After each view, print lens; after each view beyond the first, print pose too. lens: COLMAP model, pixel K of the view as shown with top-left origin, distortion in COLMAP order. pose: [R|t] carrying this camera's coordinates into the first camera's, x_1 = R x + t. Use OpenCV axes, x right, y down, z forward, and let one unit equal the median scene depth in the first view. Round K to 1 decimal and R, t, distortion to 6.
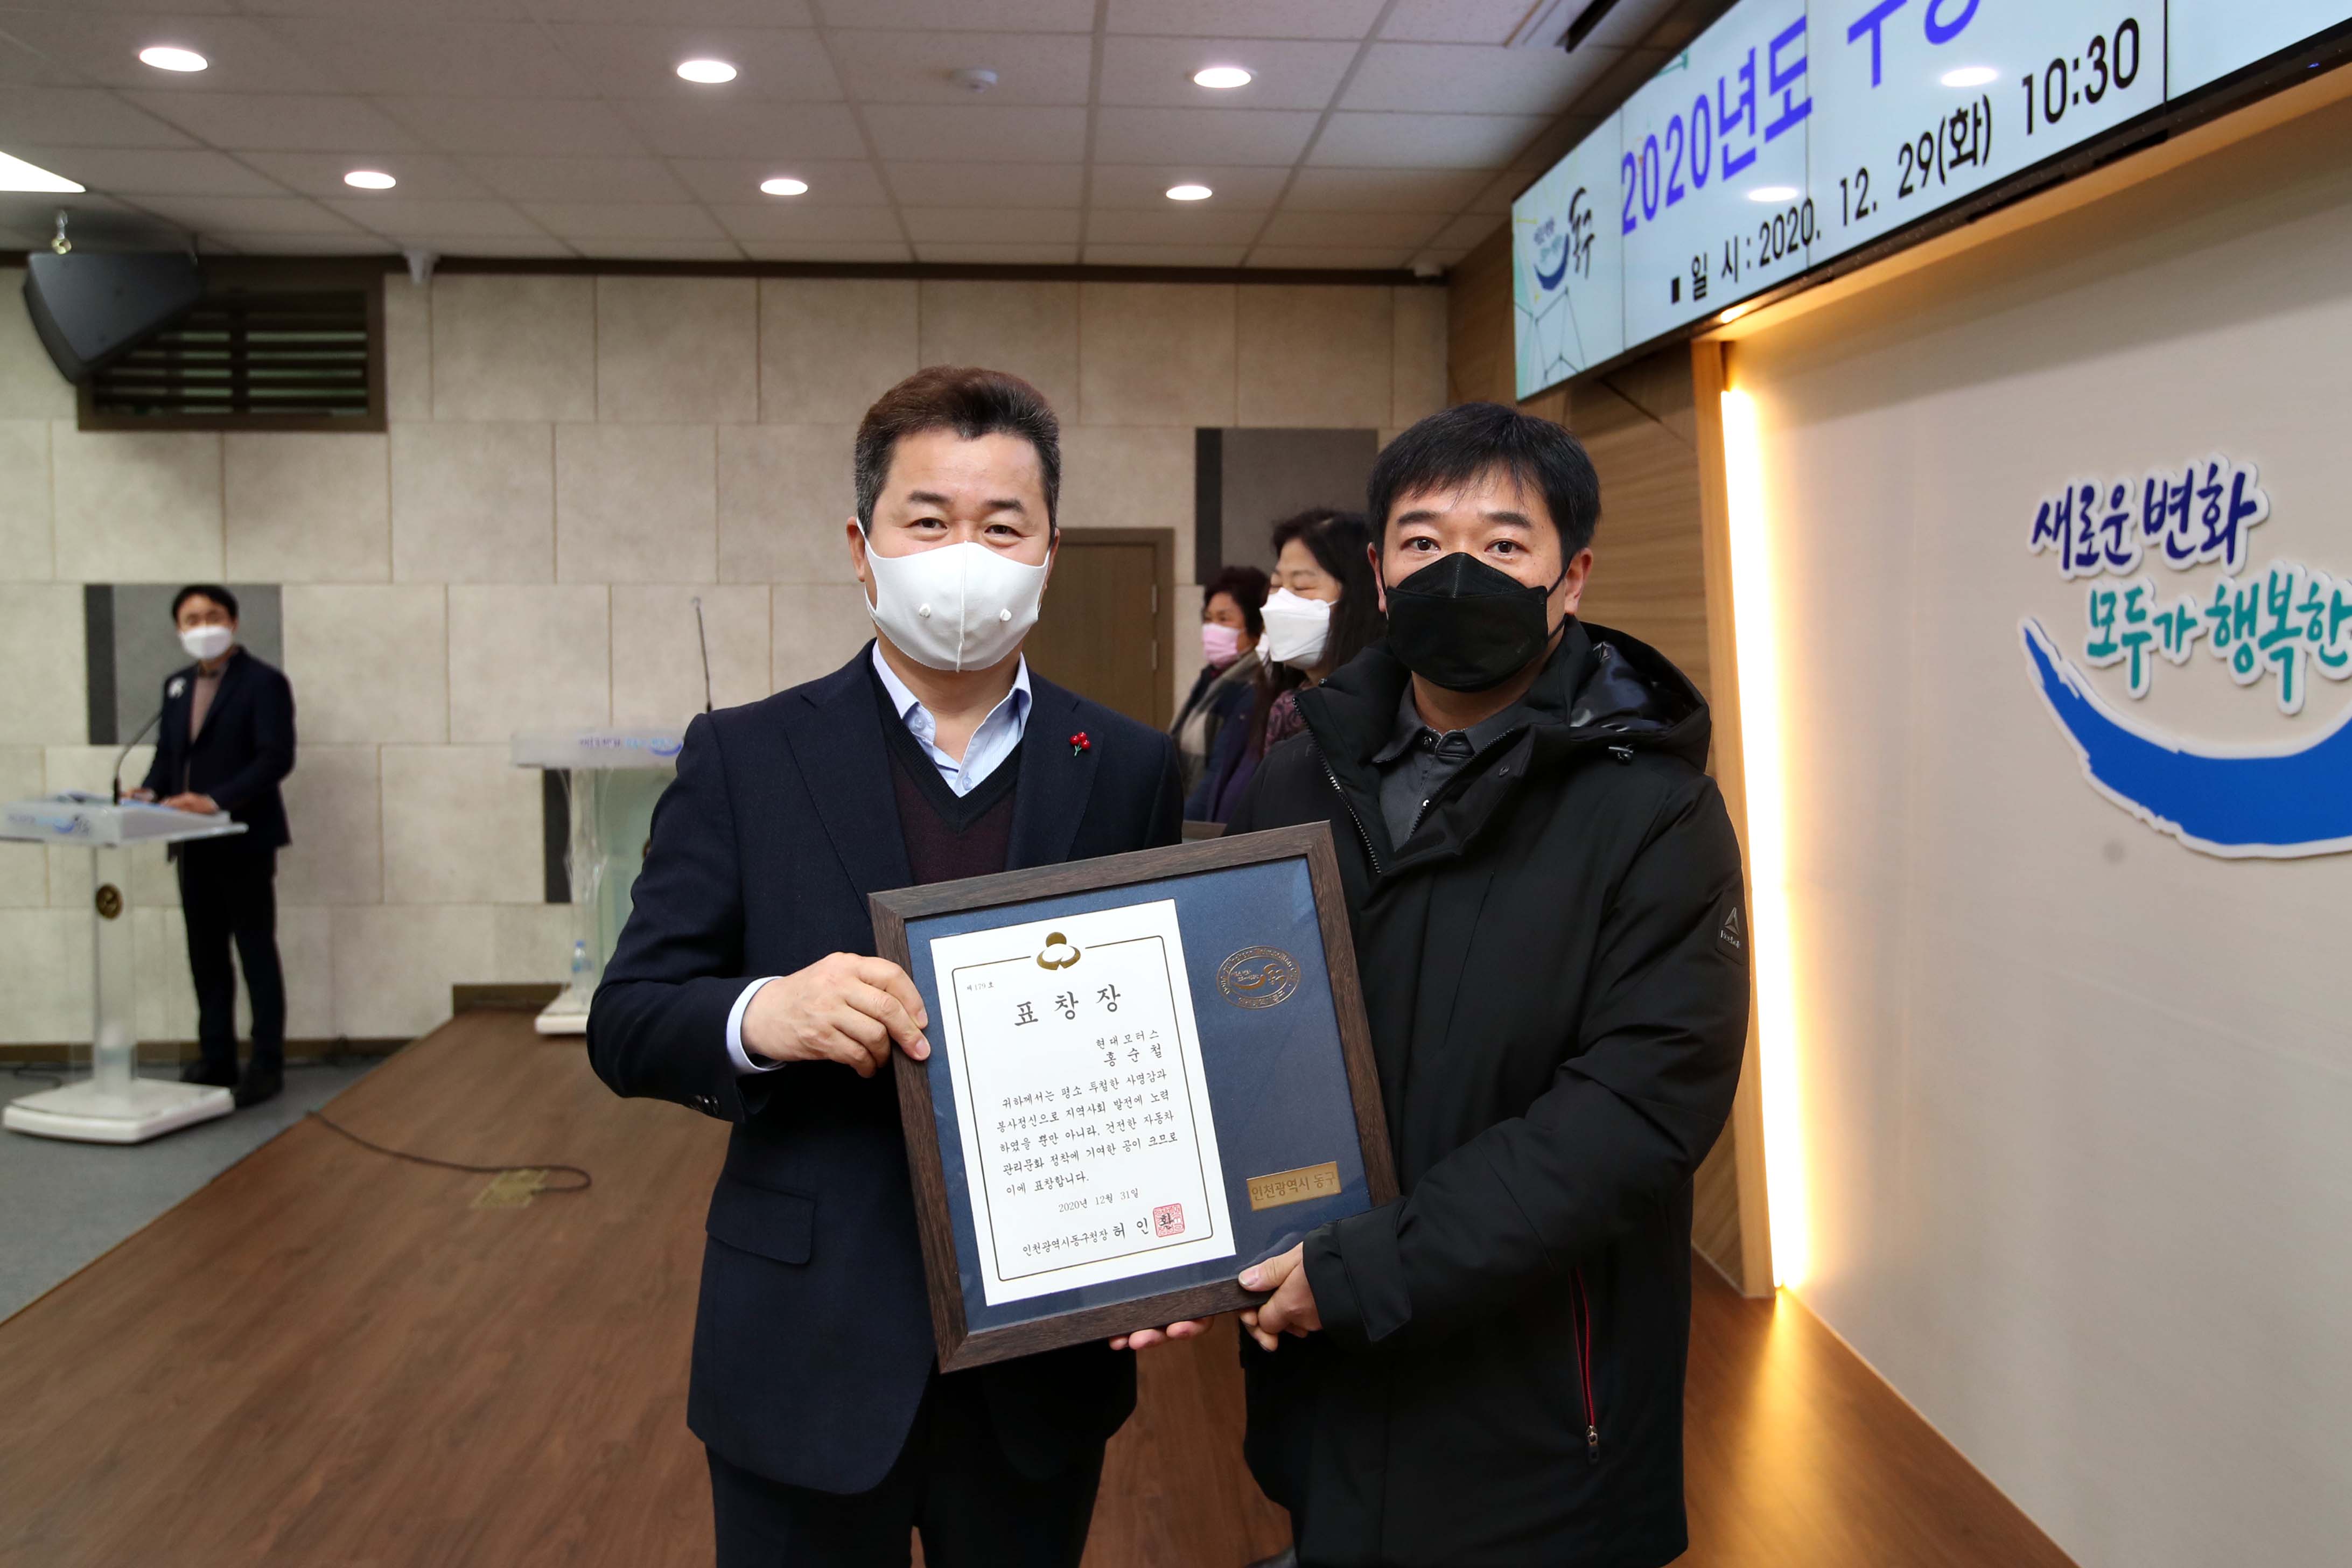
lens RADIAL K [[1757.2, 0, 1203.3], [0, 1757.2, 696.5], [0, 0, 1]] dist [-0.035398, 0.071053]
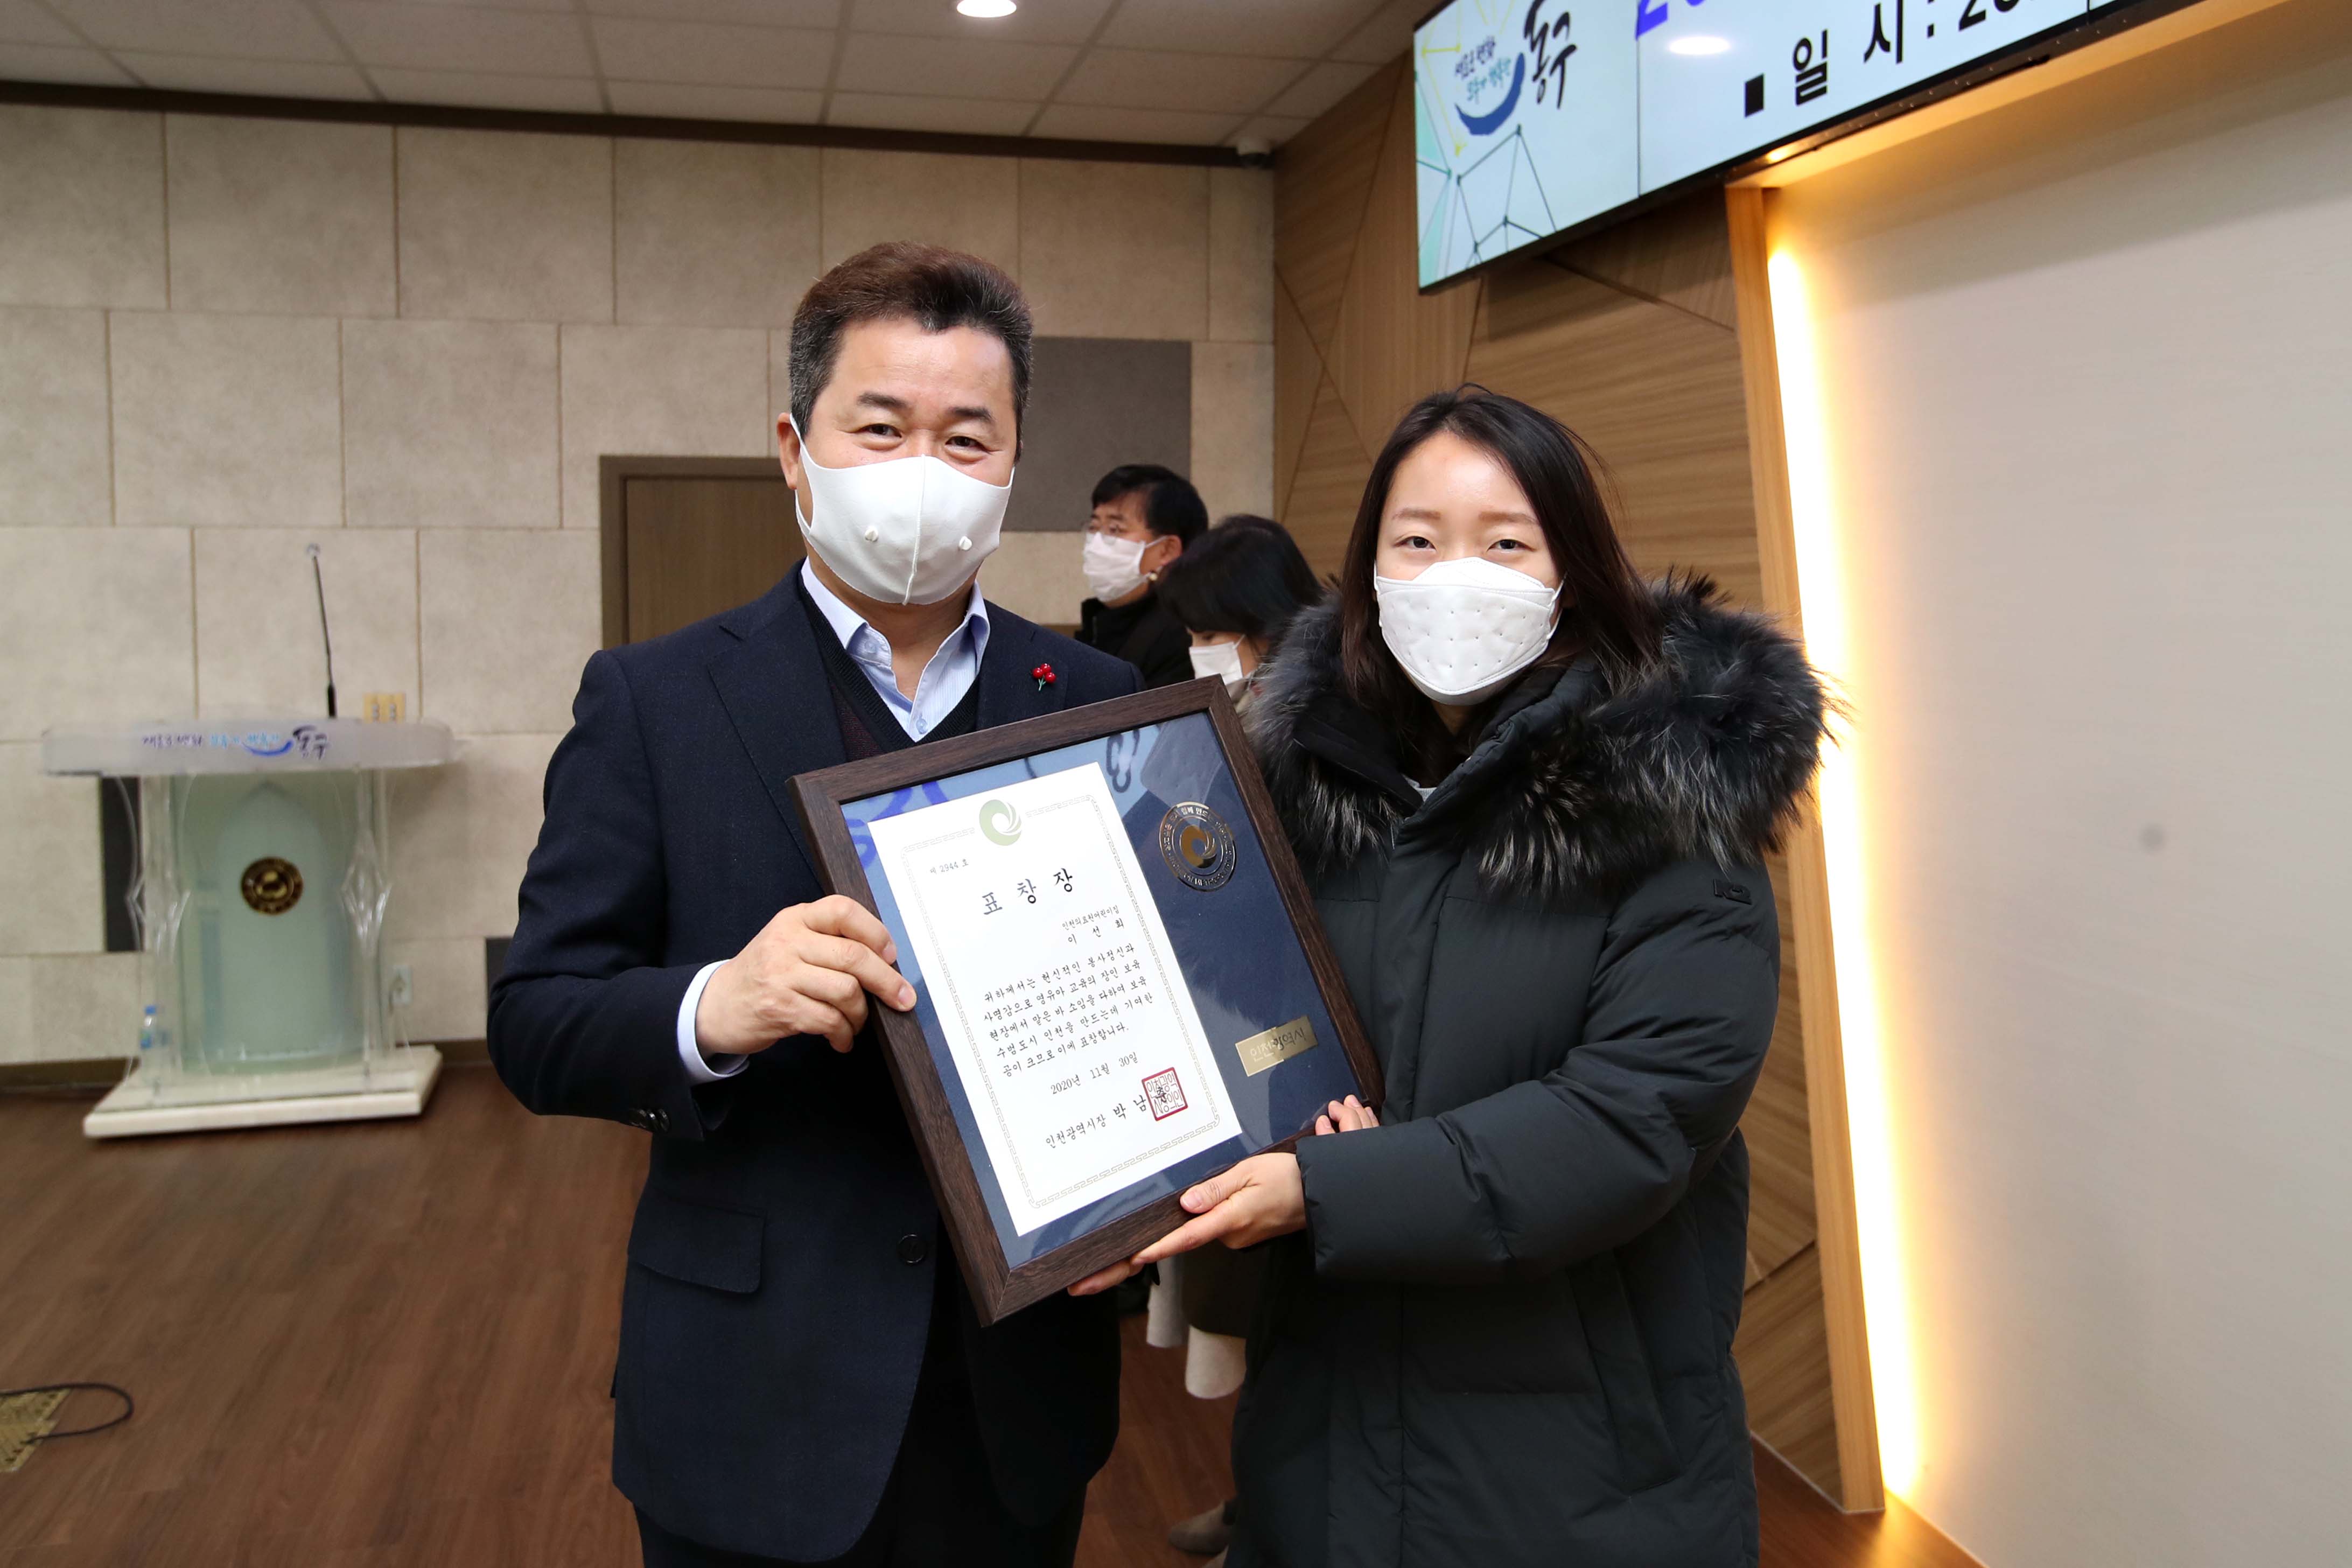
lens RADIAL K [[1750.3, 0, 1159.1], [0, 1750.3, 675.3], [0, 0, 1]] dist [-0.040115, 0.054631]
pose [[0.988477, -0.008943, 0.151107, -0.049355], [0.007319, 0.999909, 0.011302, -0.006768], [-0.151194, -0.010066, 0.988453, 0.236523]]
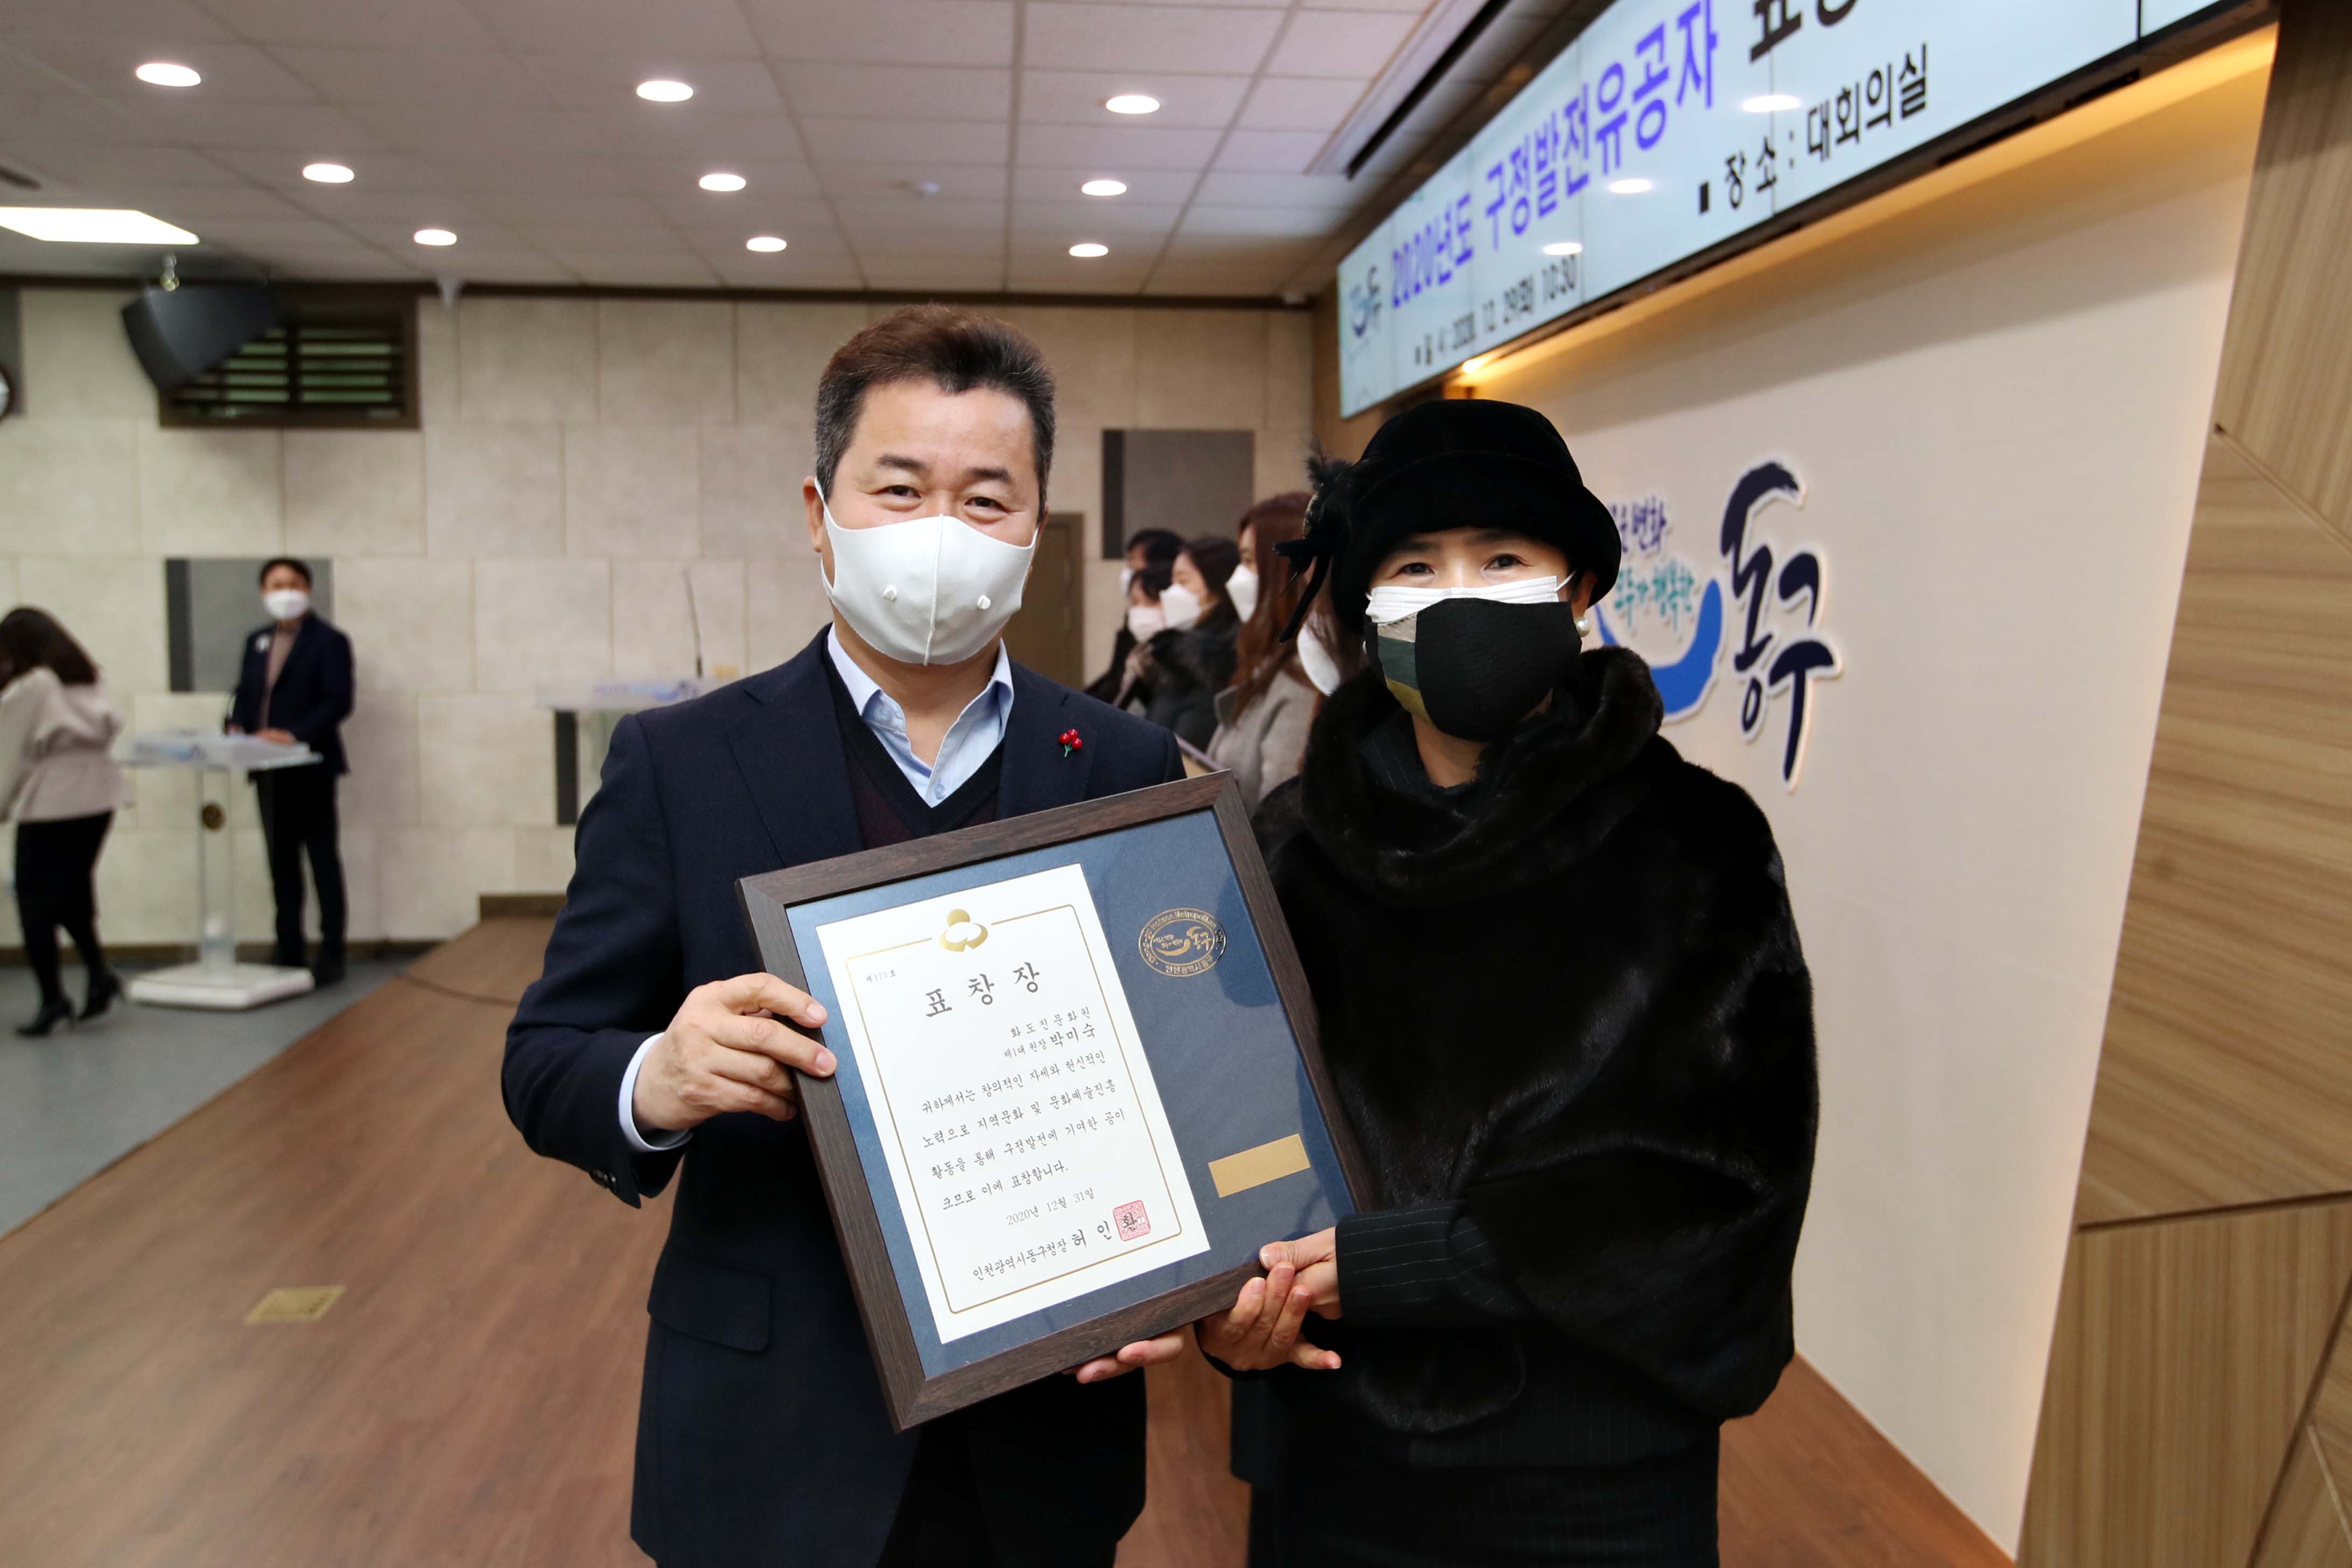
lens RADIAL K [[1904.2, 0, 1213.6], [0, 1904.2, 719.8], [0, 0, 1]] dist [-0.013432, 0.062229]
pose [[0.999510, -0.000813, 0.031277, 0.037774], [0.000096, 0.999737, 0.022918, 0.019109], [-0.031288, -0.022904, 0.999248, -0.371465]]
